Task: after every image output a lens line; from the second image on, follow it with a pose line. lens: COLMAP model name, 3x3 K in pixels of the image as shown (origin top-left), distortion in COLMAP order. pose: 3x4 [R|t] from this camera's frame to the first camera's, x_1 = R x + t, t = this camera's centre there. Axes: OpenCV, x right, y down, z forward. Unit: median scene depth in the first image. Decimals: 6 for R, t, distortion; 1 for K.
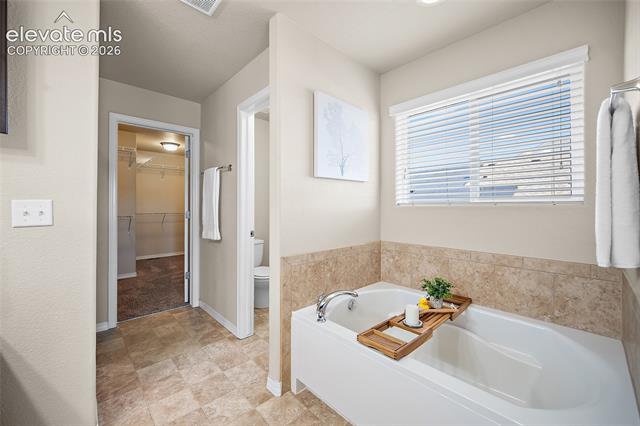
lens RADIAL K [[260.6, 0, 317.4], [0, 260.6, 206.4], [0, 0, 1]] dist [-0.000976, 0.000041]
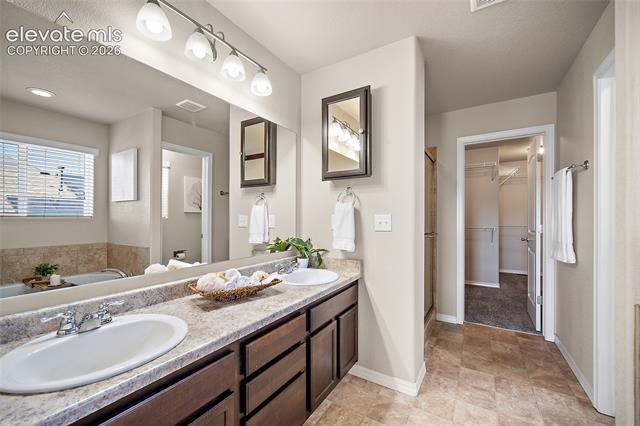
lens RADIAL K [[260.6, 0, 316.9], [0, 260.6, 218.4], [0, 0, 1]] dist [-0.000976, 0.000041]
pose [[0.247160, 0.000998, -0.968974, 0.186240], [-0.001887, 0.999998, 0.000548, -0.000521], [0.968973, 0.001693, 0.247162, 0.106173]]
